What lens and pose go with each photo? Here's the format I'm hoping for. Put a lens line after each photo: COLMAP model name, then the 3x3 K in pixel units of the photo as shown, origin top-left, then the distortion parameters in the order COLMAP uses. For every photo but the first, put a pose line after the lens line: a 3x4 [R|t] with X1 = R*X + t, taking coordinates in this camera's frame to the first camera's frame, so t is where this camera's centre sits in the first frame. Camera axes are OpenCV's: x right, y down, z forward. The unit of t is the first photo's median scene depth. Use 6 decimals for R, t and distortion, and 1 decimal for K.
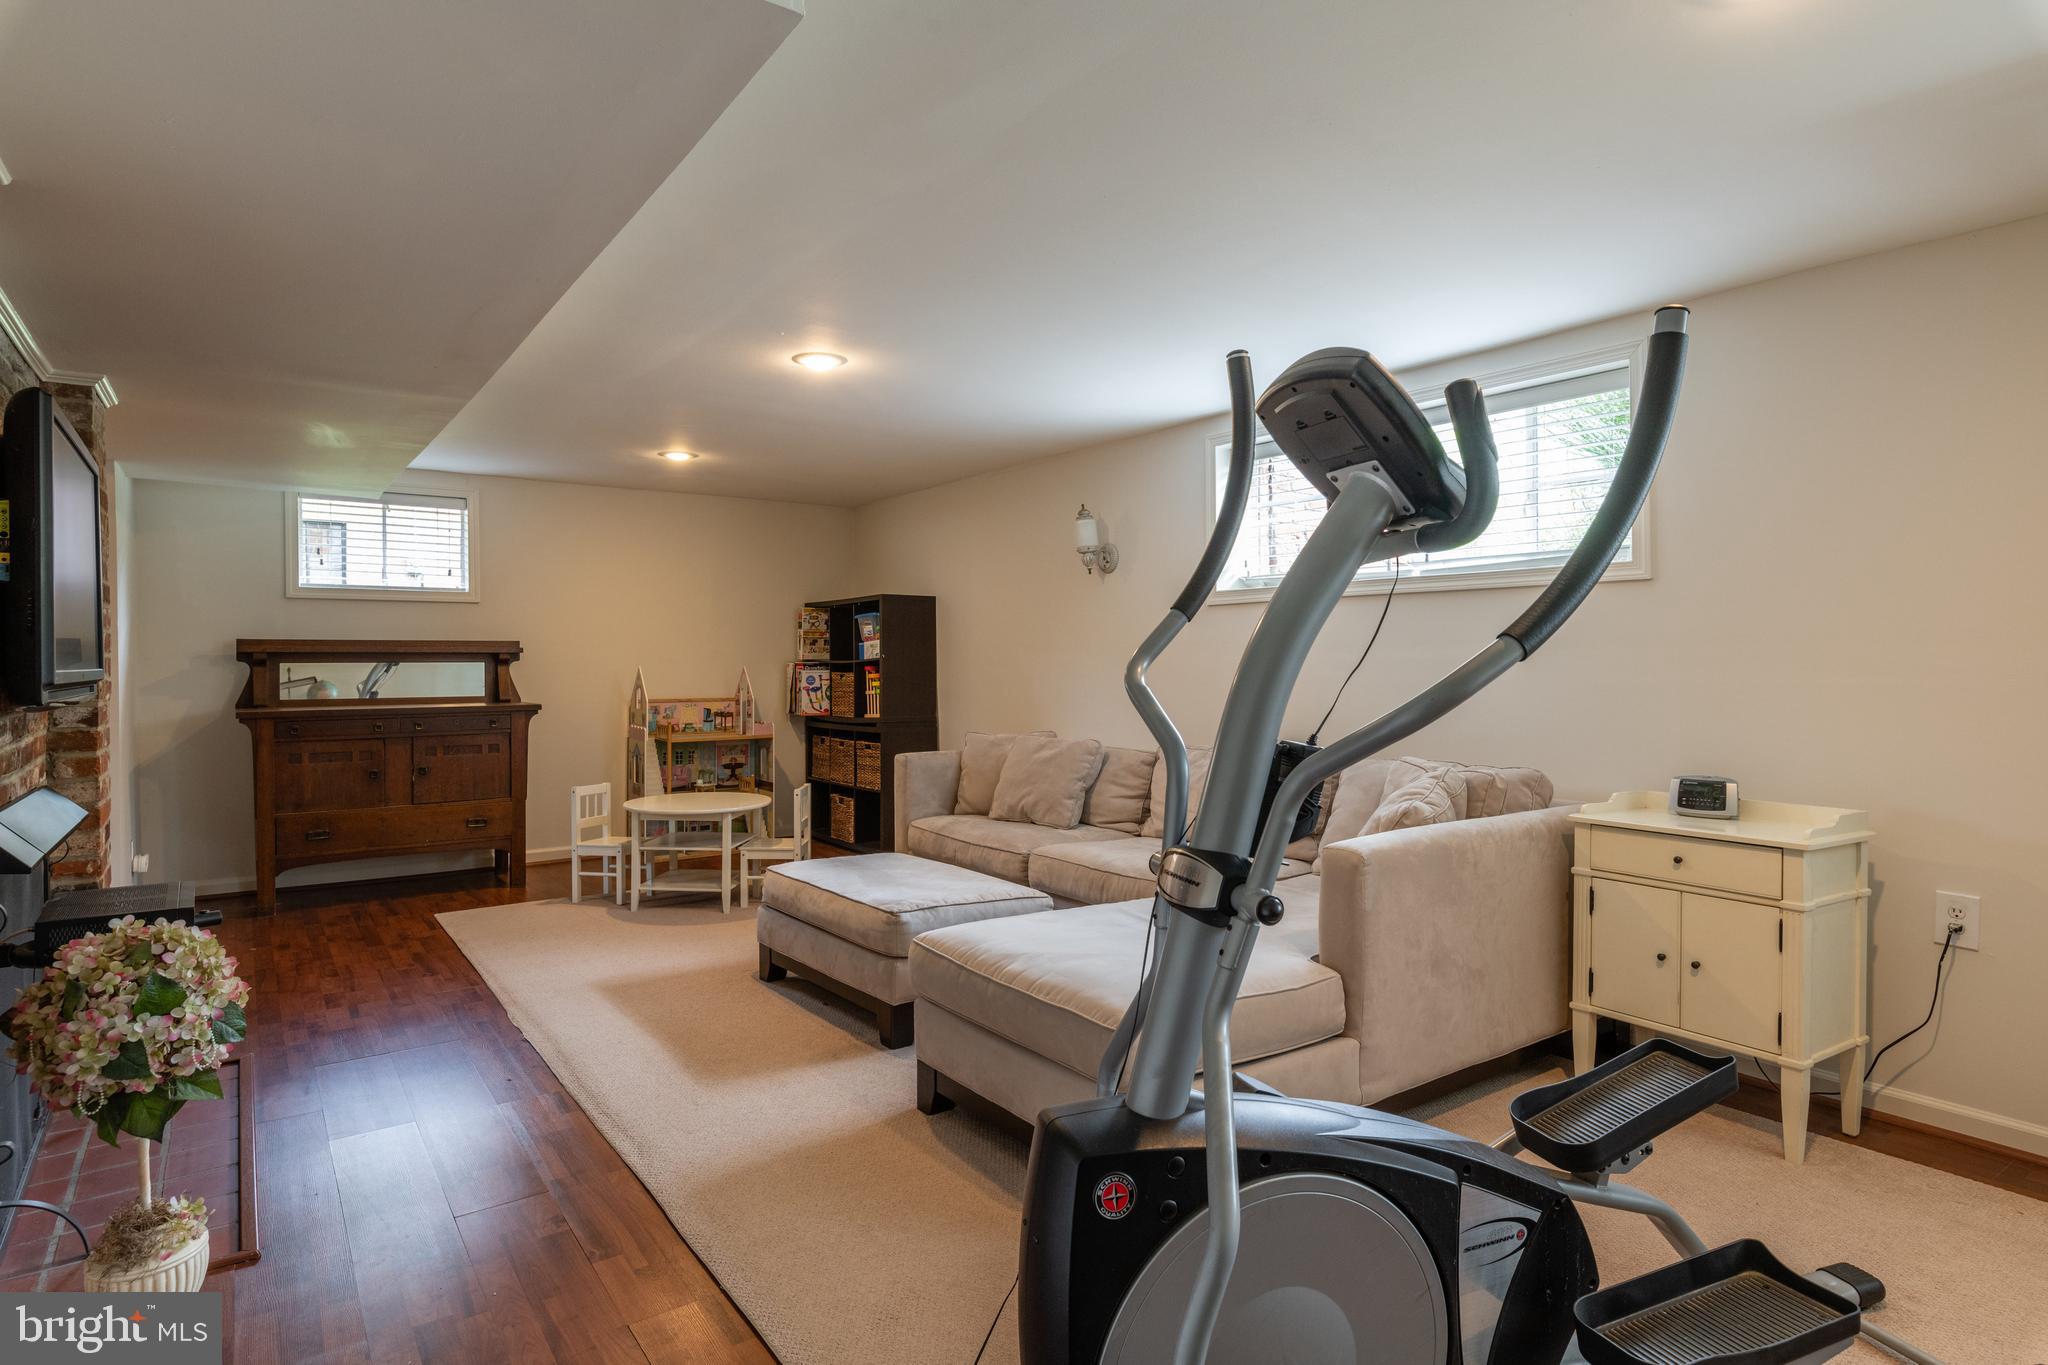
lens RADIAL K [[1110.5, 0, 1013.0], [0, 1110.5, 675.0], [0, 0, 1]] dist [0.002188, -0.000351]
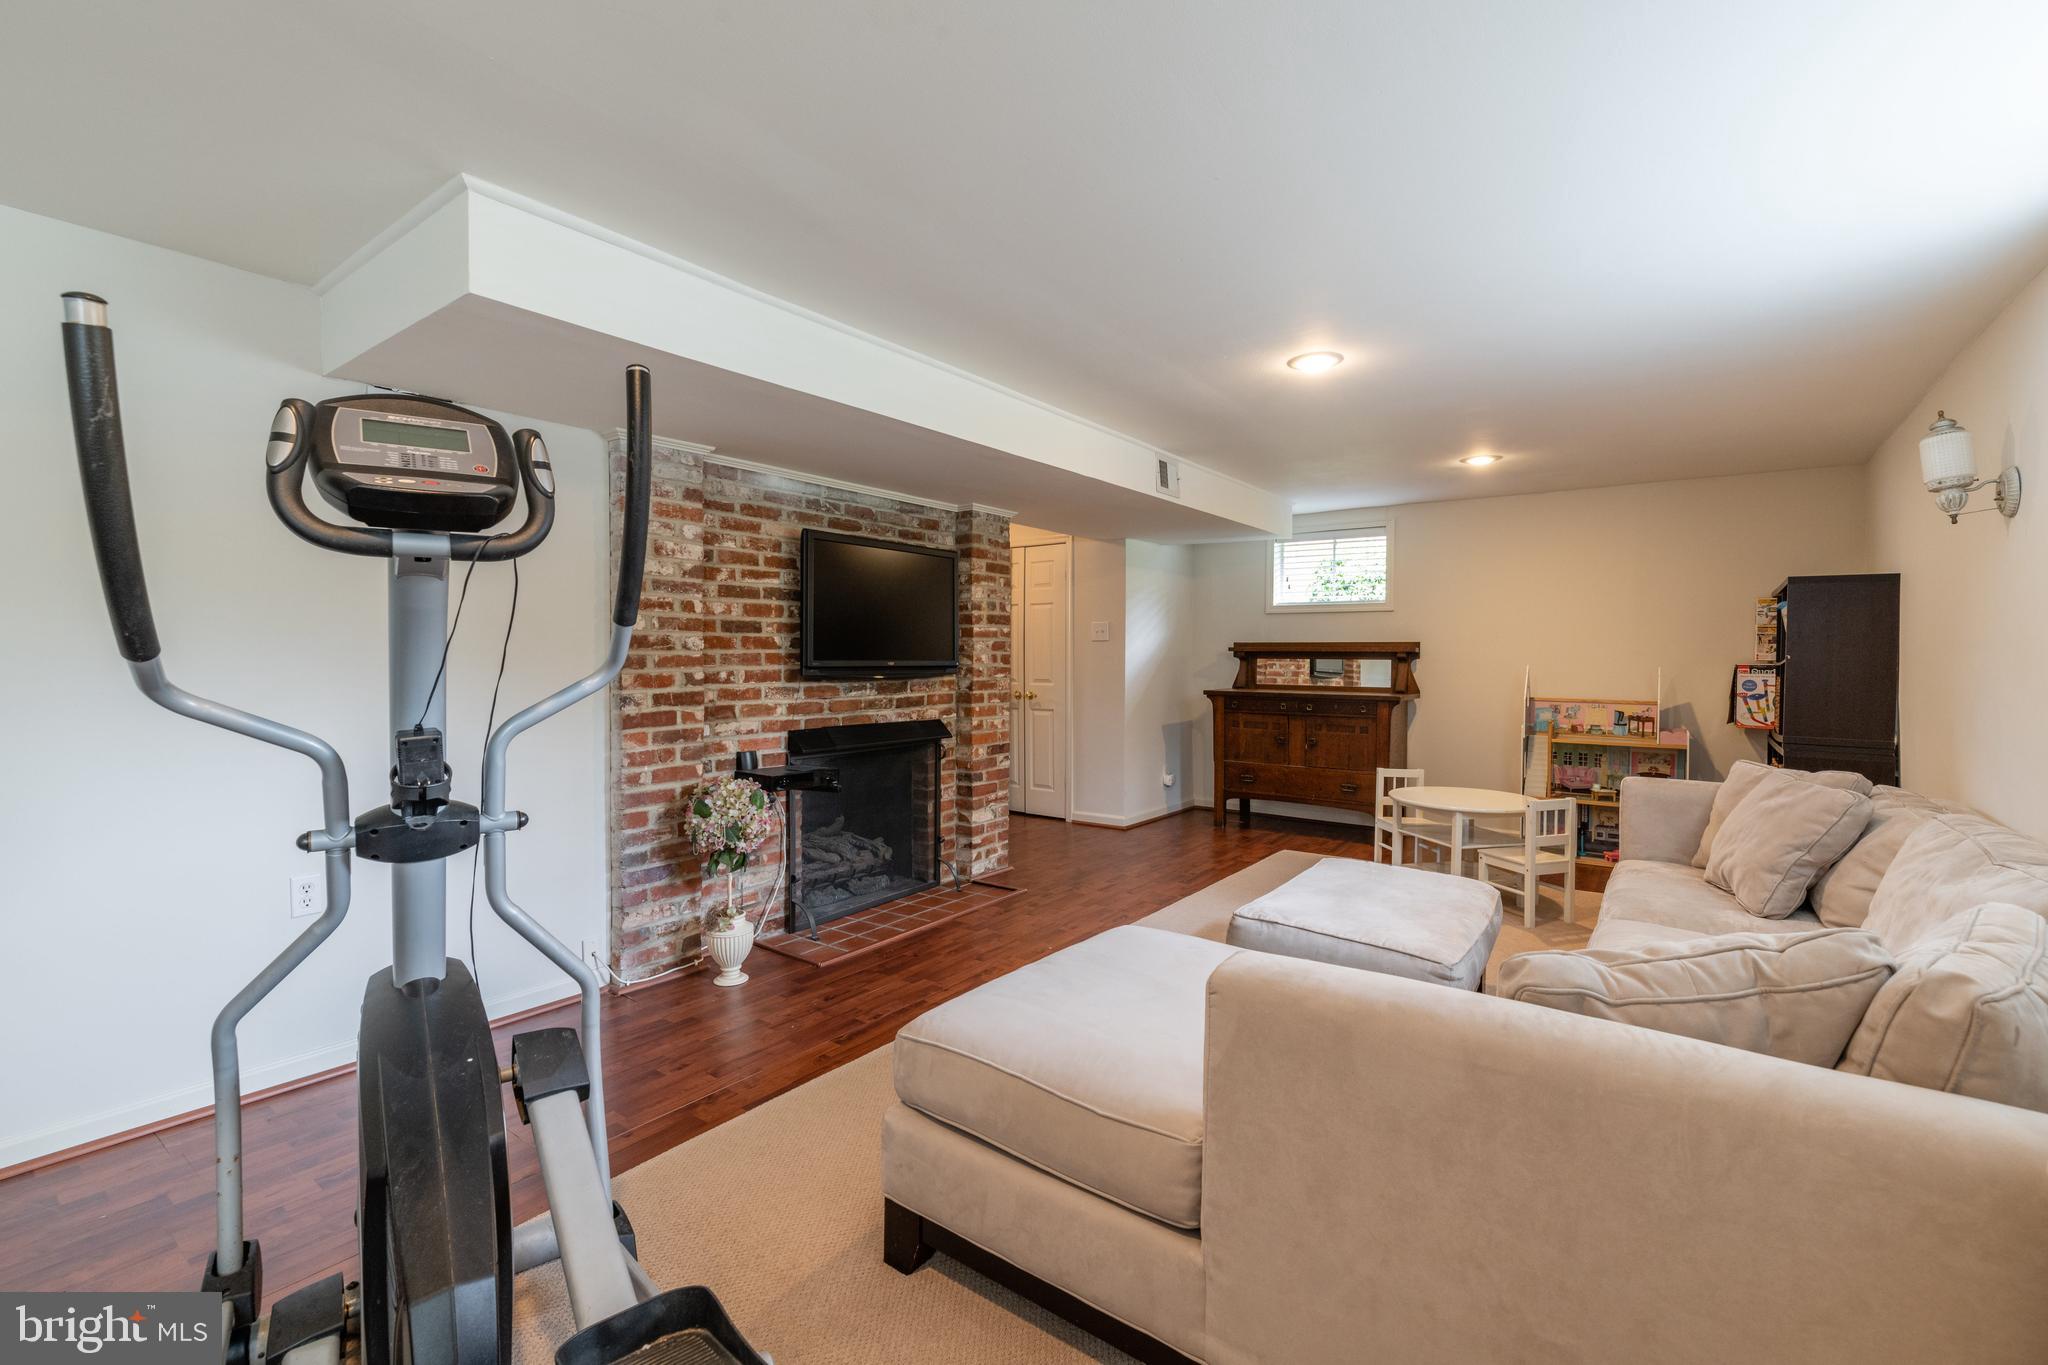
lens RADIAL K [[876.9, 0, 1019.1], [0, 876.9, 683.1], [0, 0, 1]] dist [0.004417, 0.000144]
pose [[0.311804, 0.034104, -0.949534, 0.335683], [-0.020880, 0.999360, 0.029038, -0.005996], [0.949917, 0.010772, 0.312317, 0.342101]]
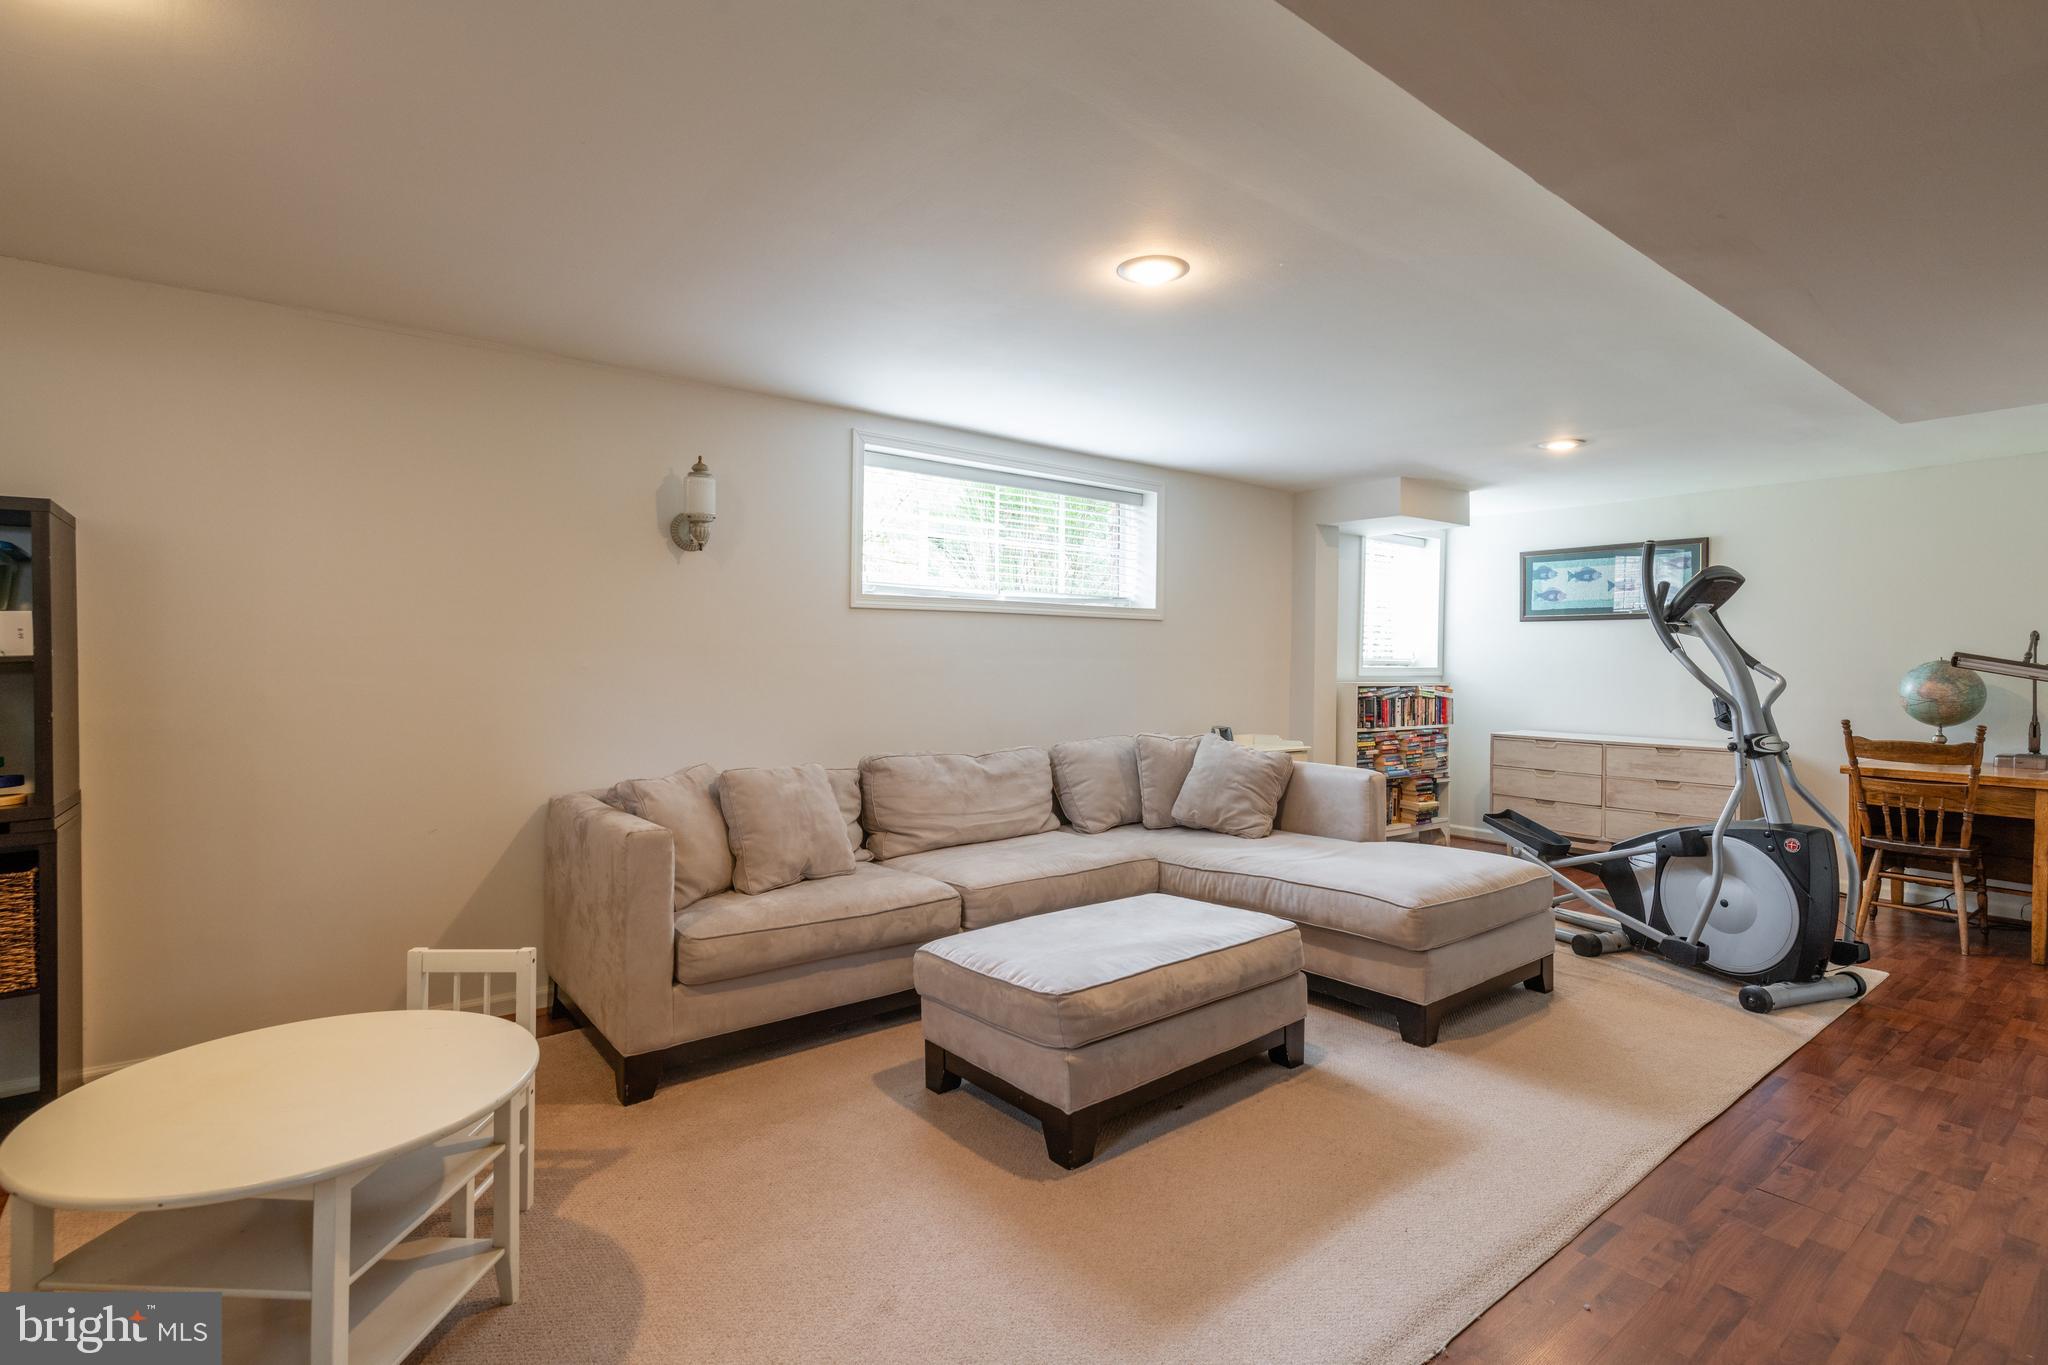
lens RADIAL K [[979.5, 0, 1006.7], [0, 979.5, 680.8], [0, 0, 1]] dist [0.005646, 0.000944]
pose [[-0.049628, -0.019113, 0.998585, -0.565513], [0.010311, 0.999754, 0.019648, -0.012786], [-0.998715, 0.011272, -0.049419, 0.767747]]
